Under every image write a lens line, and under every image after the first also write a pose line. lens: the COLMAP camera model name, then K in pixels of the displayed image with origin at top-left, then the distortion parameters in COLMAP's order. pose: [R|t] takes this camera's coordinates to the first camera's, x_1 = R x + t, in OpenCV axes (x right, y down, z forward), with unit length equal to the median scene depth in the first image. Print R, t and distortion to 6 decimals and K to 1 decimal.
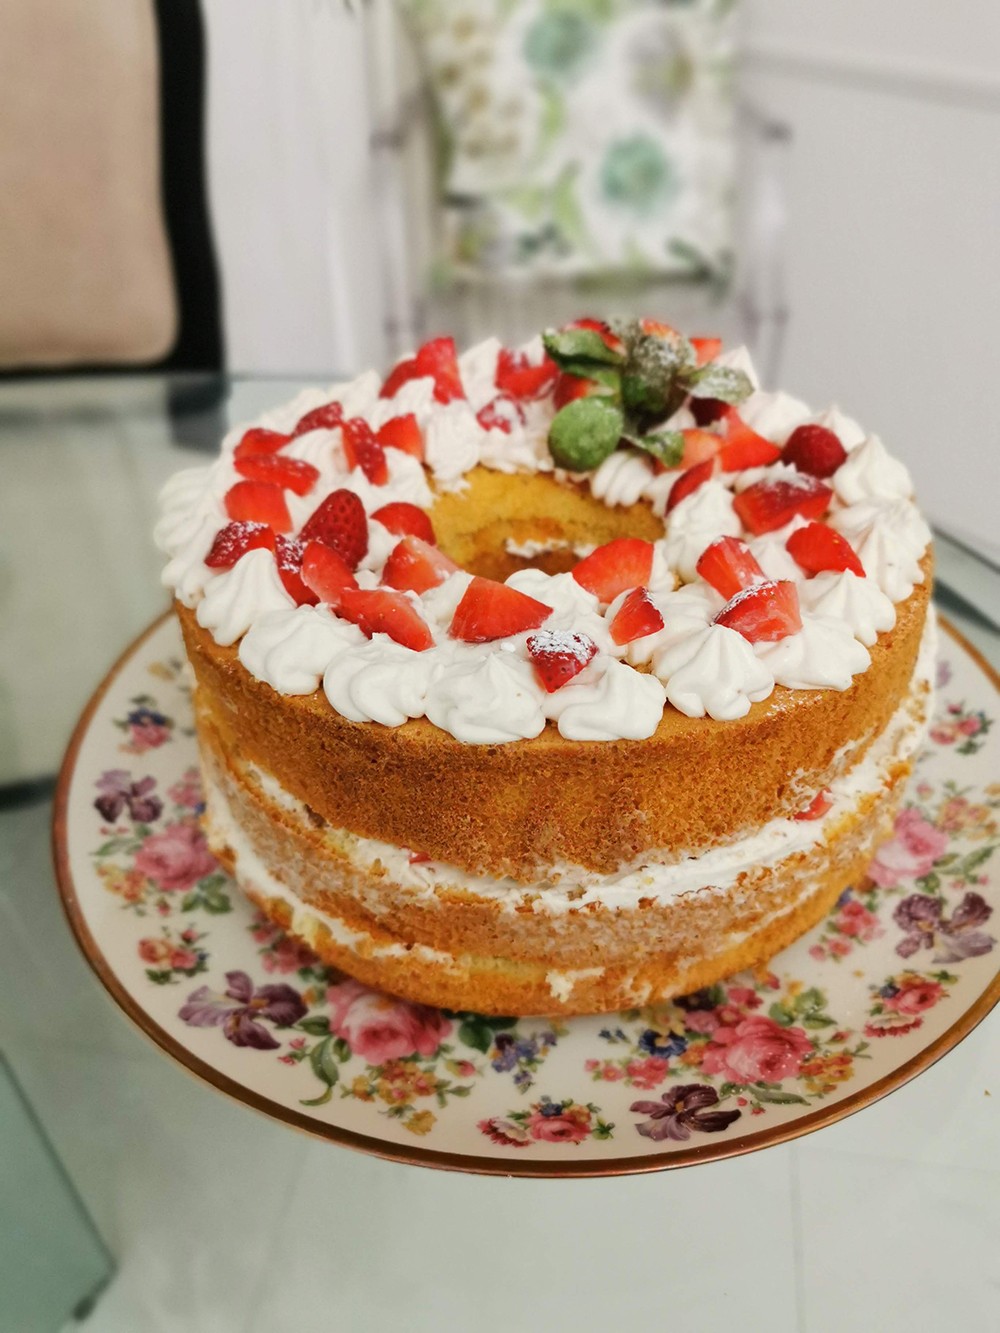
lens RADIAL K [[1045.8, 0, 500.0], [0, 1045.8, 666.5], [0, 0, 1]] dist [-0.057308, 0.132343]
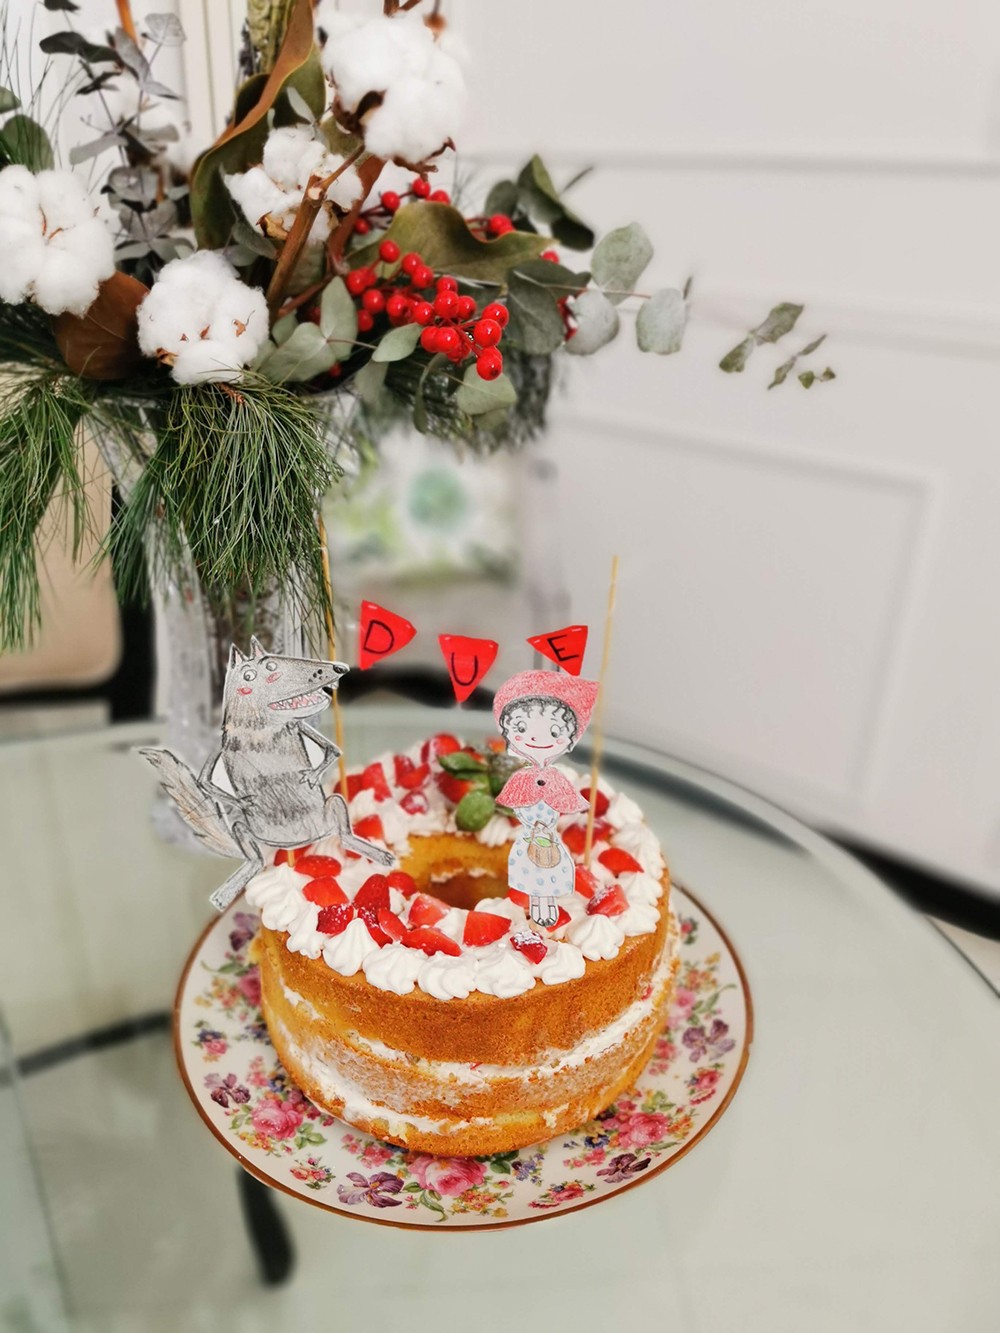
lens RADIAL K [[1026.7, 0, 500.0], [0, 1026.7, 666.5], [0, 0, 1]] dist [0.036902, -0.136908]
pose [[0.926923, -0.118013, 0.356211, -0.574134], [0.190567, 0.965782, -0.175926, -0.169801], [-0.323261, 0.230952, 0.917695, -0.847400]]
